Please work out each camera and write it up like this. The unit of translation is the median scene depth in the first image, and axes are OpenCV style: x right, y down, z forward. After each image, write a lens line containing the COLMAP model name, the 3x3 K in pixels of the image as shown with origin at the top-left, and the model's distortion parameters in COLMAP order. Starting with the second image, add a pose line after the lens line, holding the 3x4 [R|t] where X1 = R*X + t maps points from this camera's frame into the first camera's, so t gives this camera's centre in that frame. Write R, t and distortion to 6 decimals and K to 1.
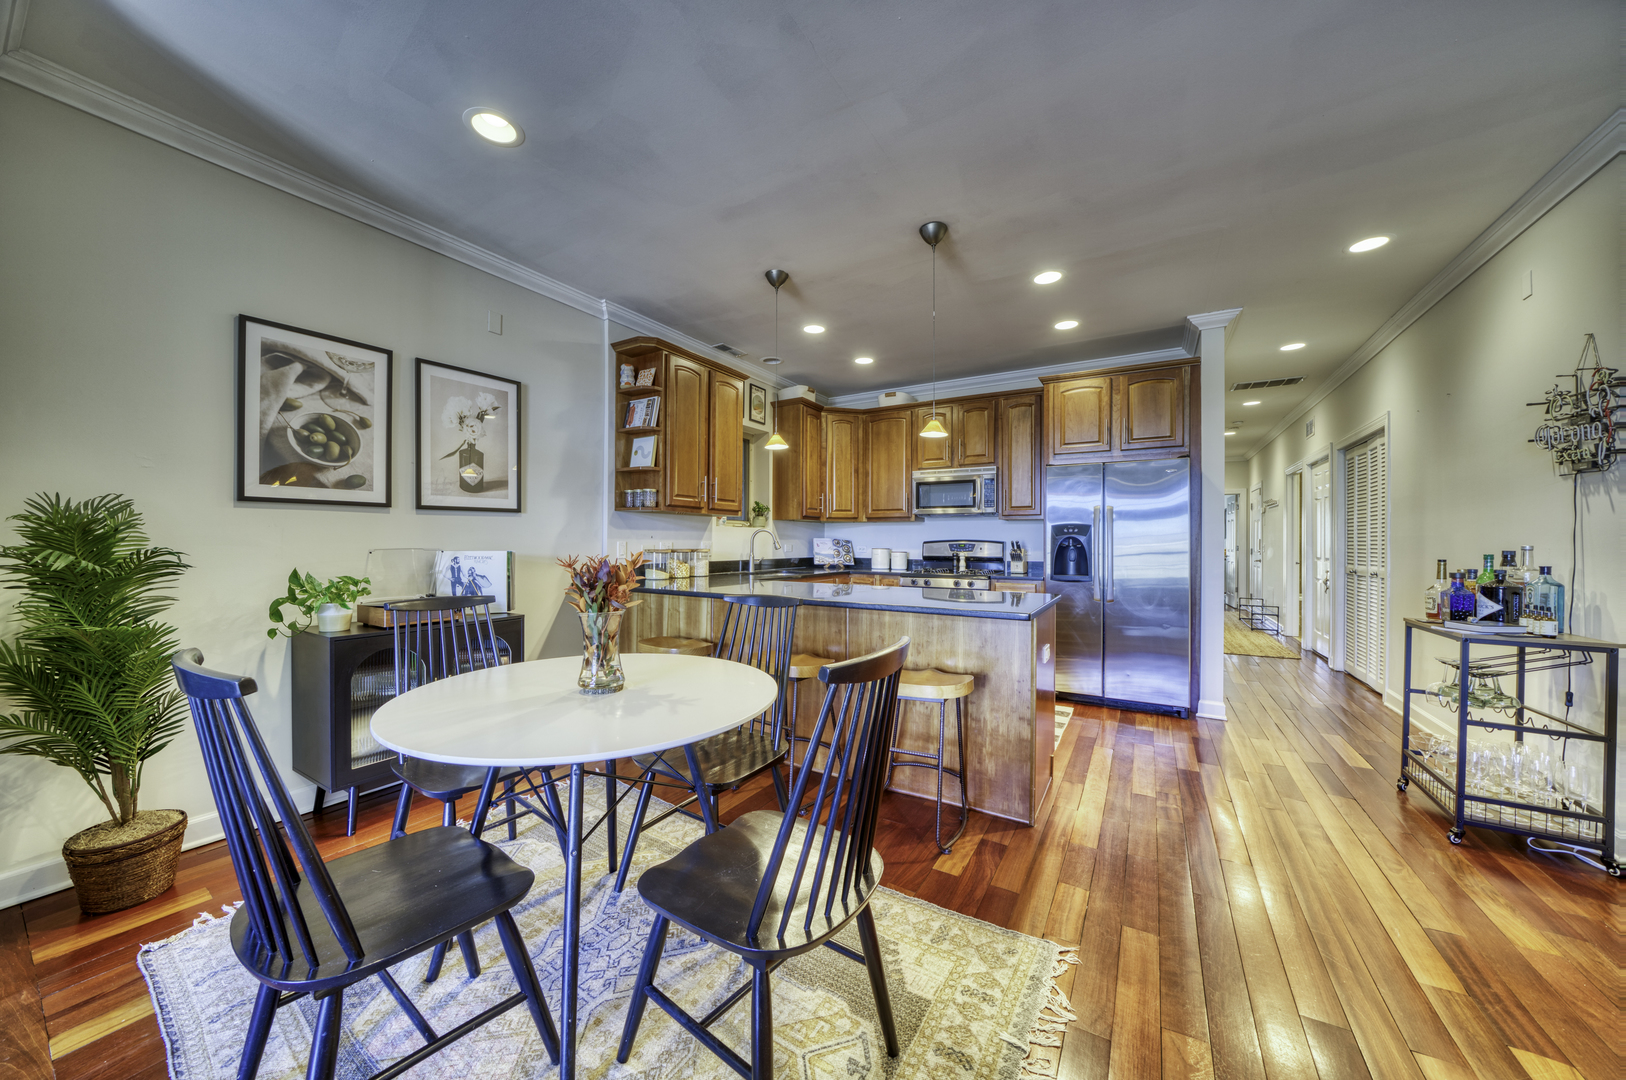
lens RADIAL K [[536.4, 0, 859.6], [0, 536.4, 540.0], [0, 0, 1]] dist [-0.029380, 0.004685]
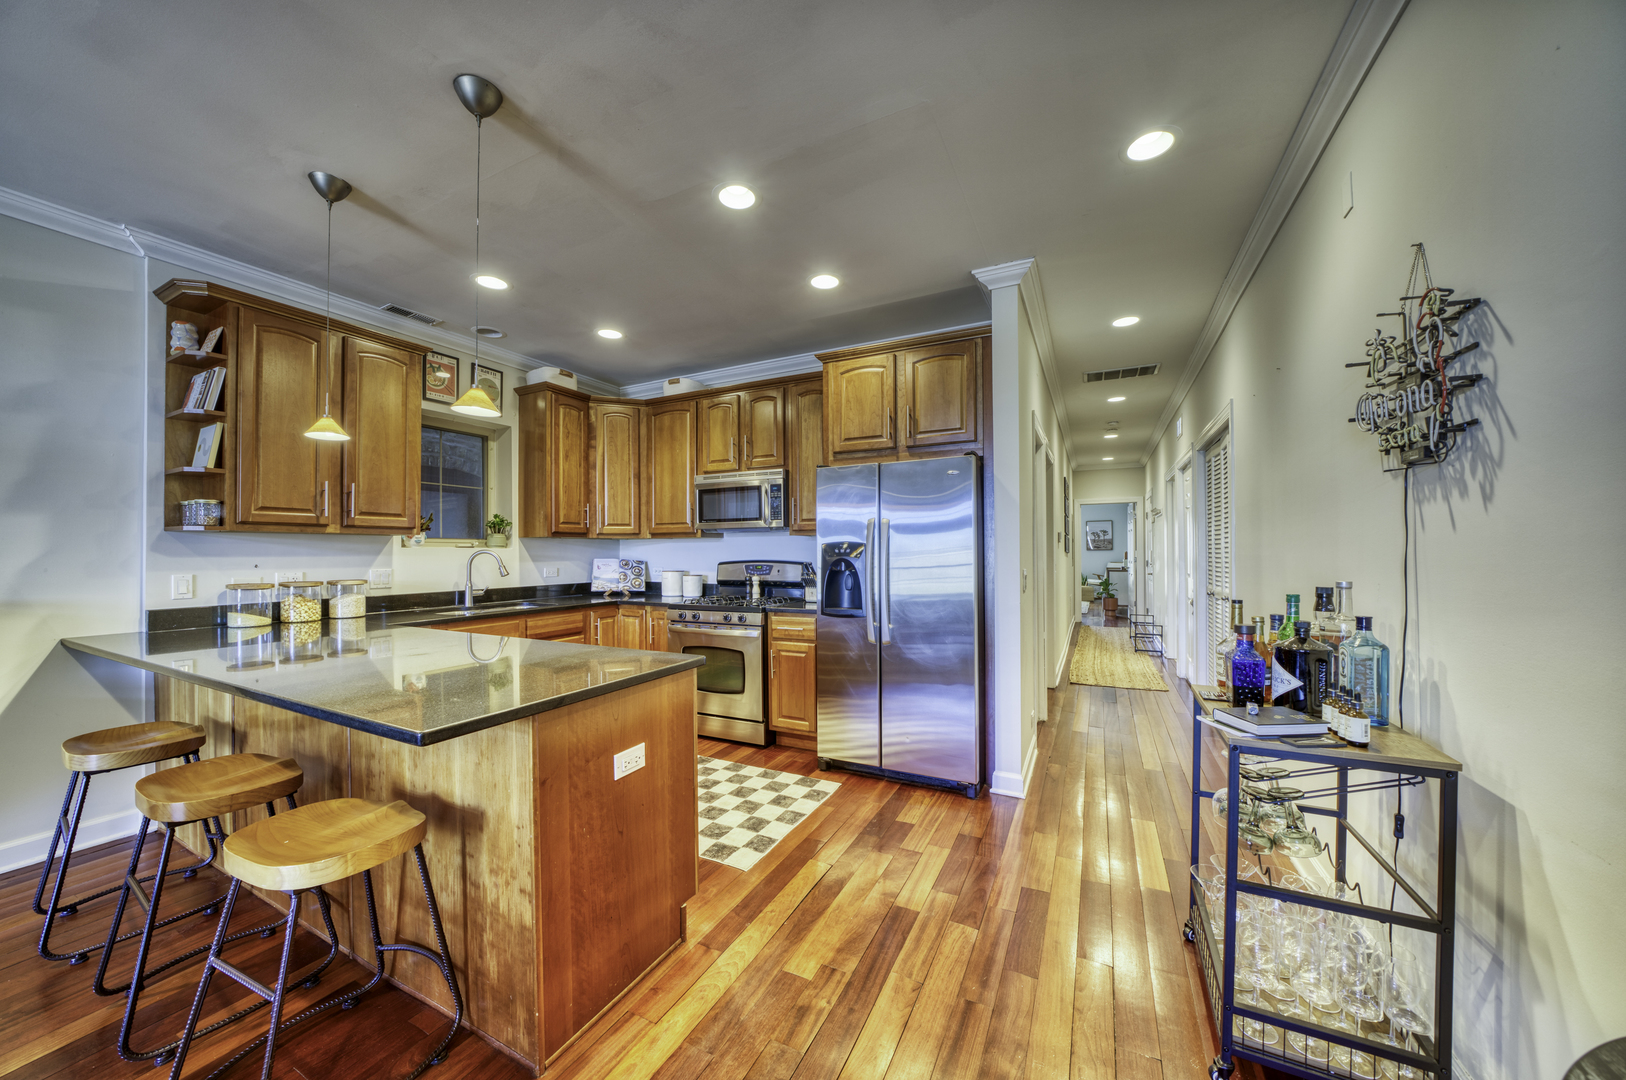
lens RADIAL K [[562.2, 0, 829.0], [0, 562.2, 549.5], [0, 0, 1]] dist [-0.025247, 0.001530]
pose [[0.996339, -0.010208, 0.084884, 0.483377], [0.010523, 0.999939, -0.003261, -0.026659], [-0.084846, 0.004143, 0.996385, 0.302266]]
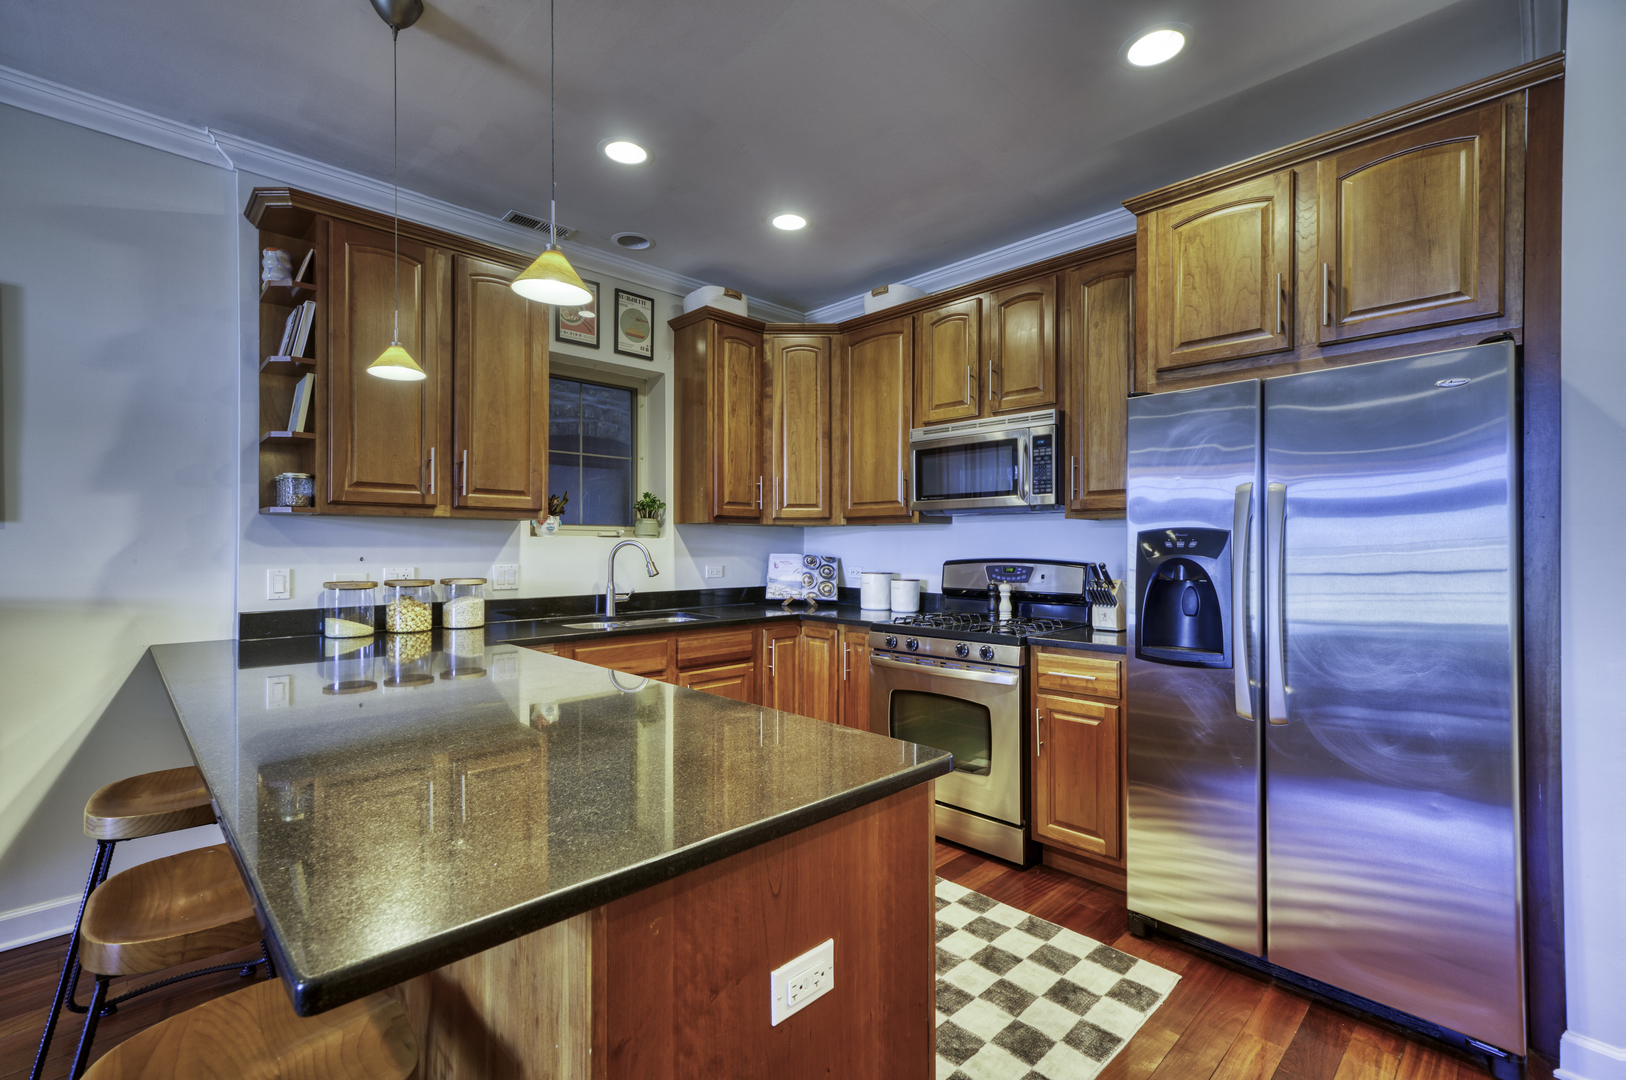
lens RADIAL K [[749.7, 0, 808.6], [0, 749.7, 543.4], [0, 0, 1]] dist [0.012533, -0.000127]
pose [[0.963447, -0.004335, -0.267864, 0.426124], [0.003222, 0.999984, -0.004594, -0.025846], [0.267879, 0.003563, 0.963446, 0.545227]]
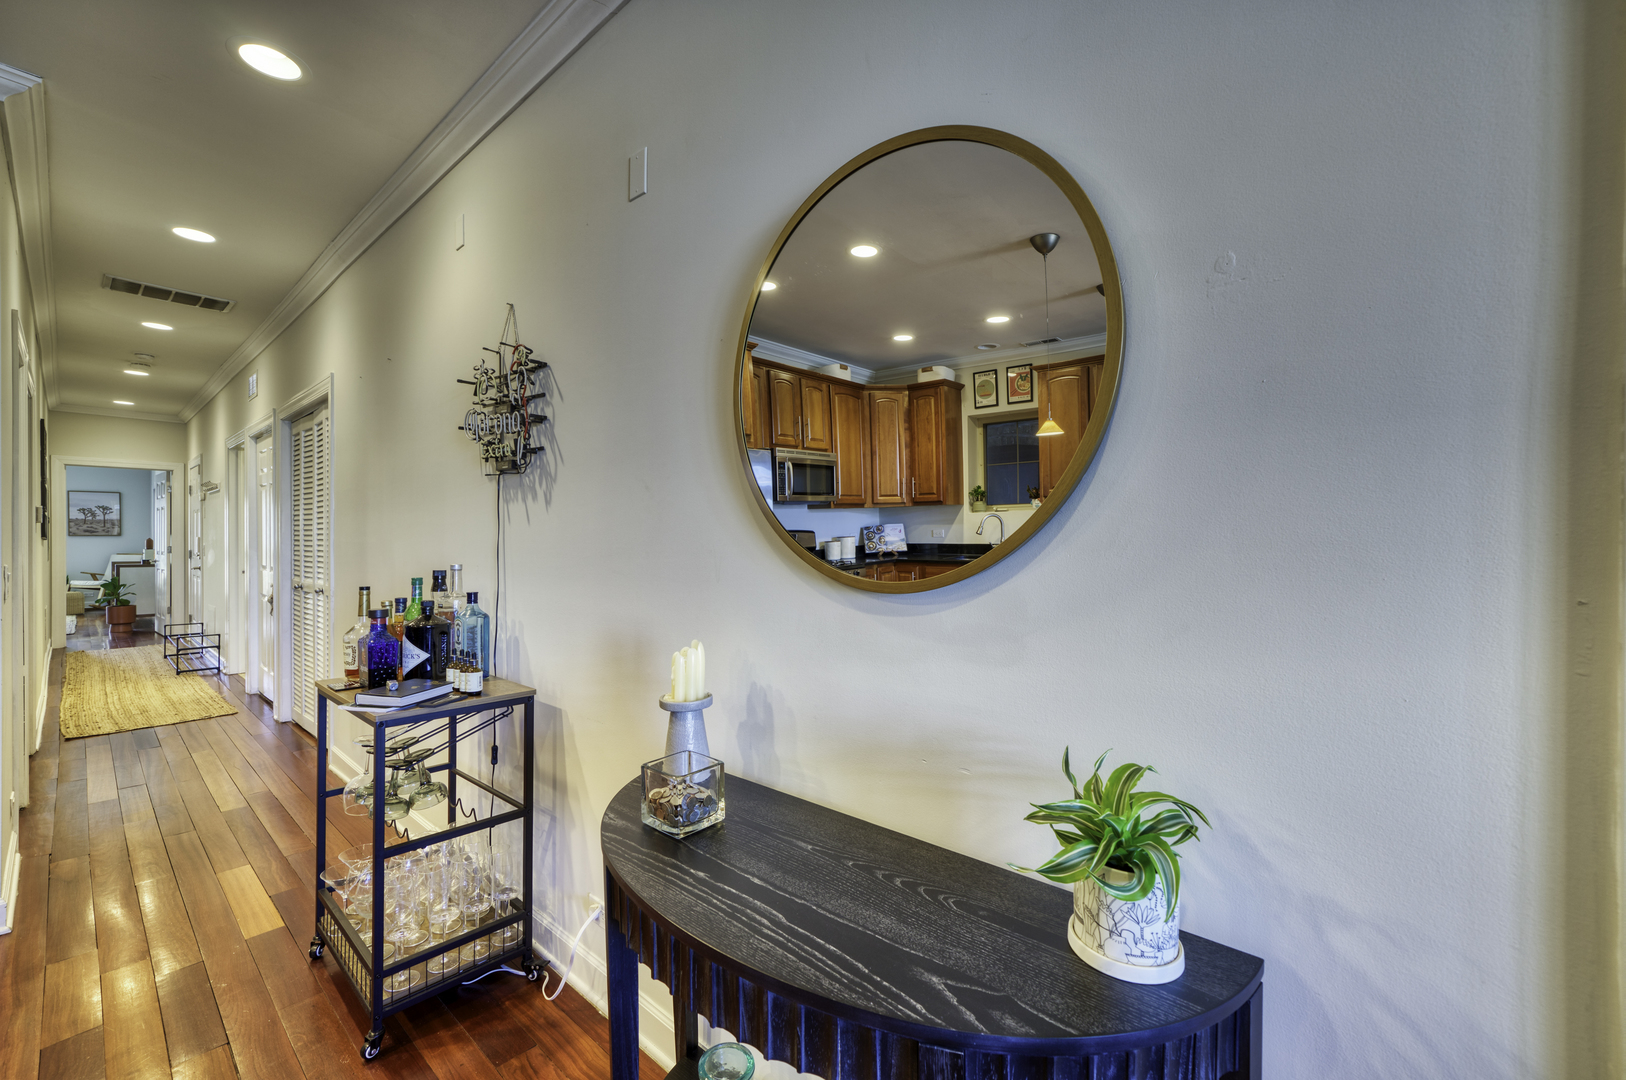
lens RADIAL K [[644.8, 0, 783.2], [0, 644.8, 542.4], [0, 0, 1]] dist [-0.001094, 0.000044]
pose [[0.210962, -0.010747, 0.977435, 0.378869], [-0.002327, 0.999931, 0.011496, -0.026753], [-0.977491, -0.004700, 0.210923, 0.268235]]
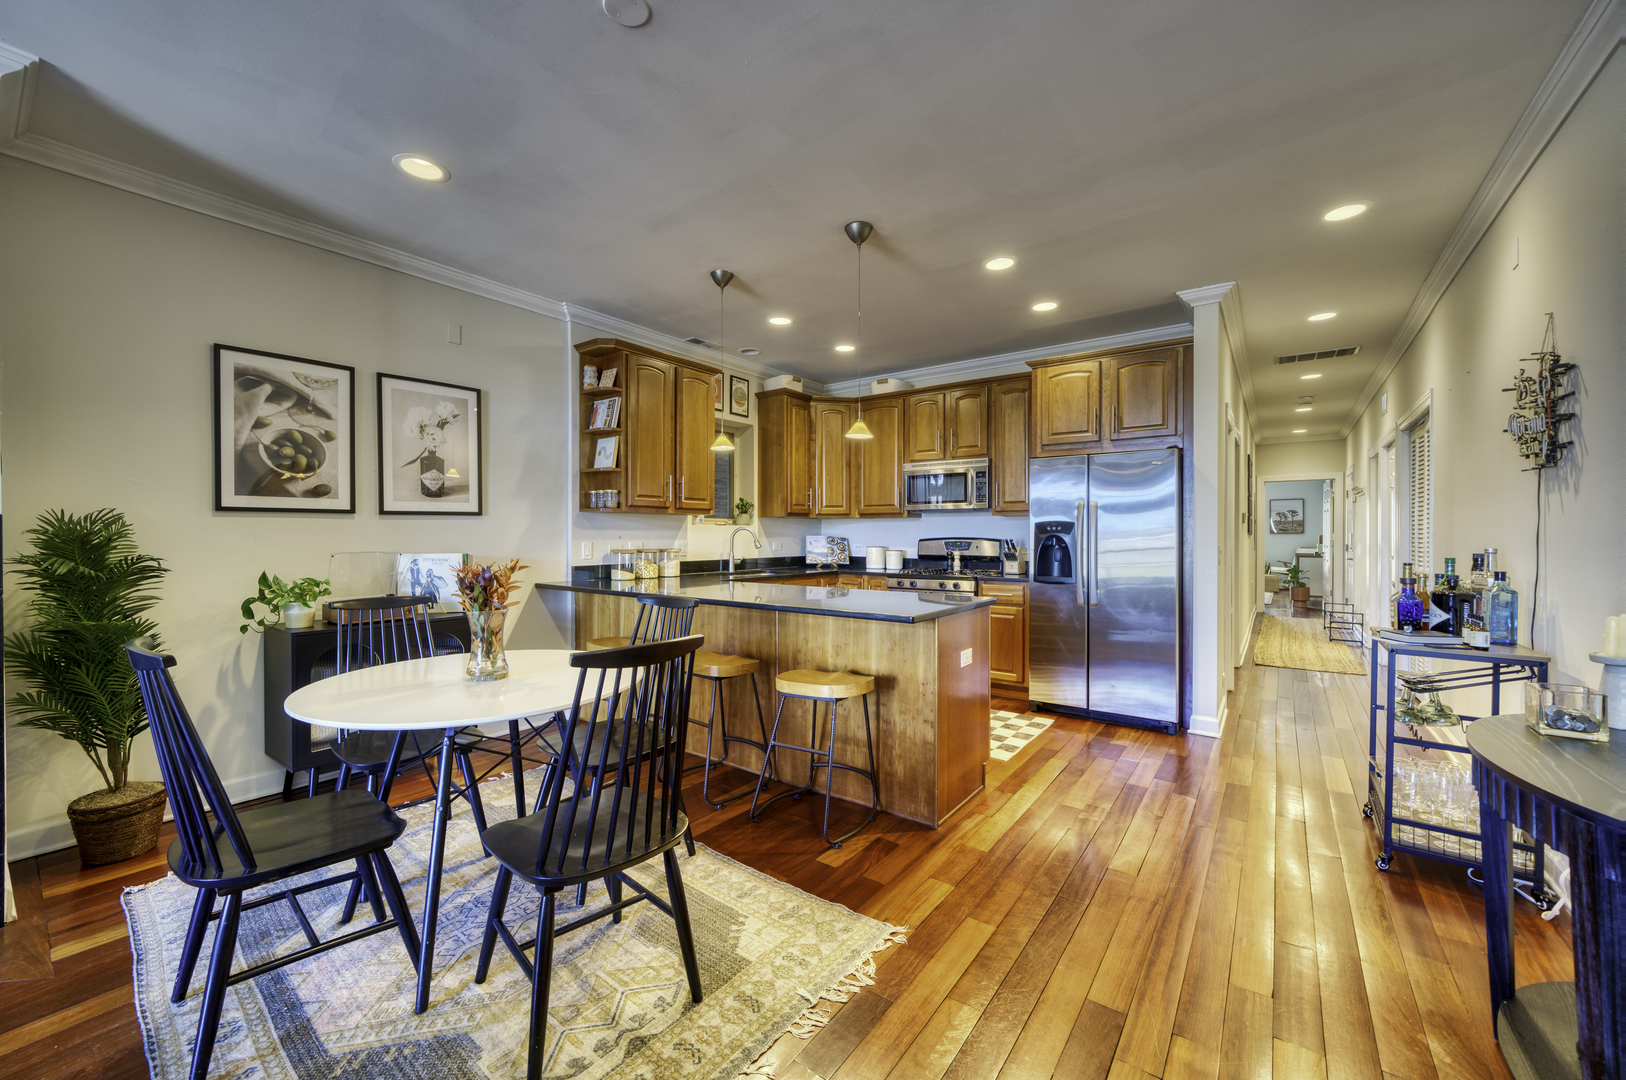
lens RADIAL K [[603.3, 0, 849.9], [0, 603.3, 536.5], [0, 0, 1]] dist [-0.020871, 0.006994]
pose [[0.995525, -0.003826, -0.094425, 0.220949], [0.004272, 0.999981, 0.004526, -0.015437], [0.094406, -0.004909, 0.995522, -0.114932]]
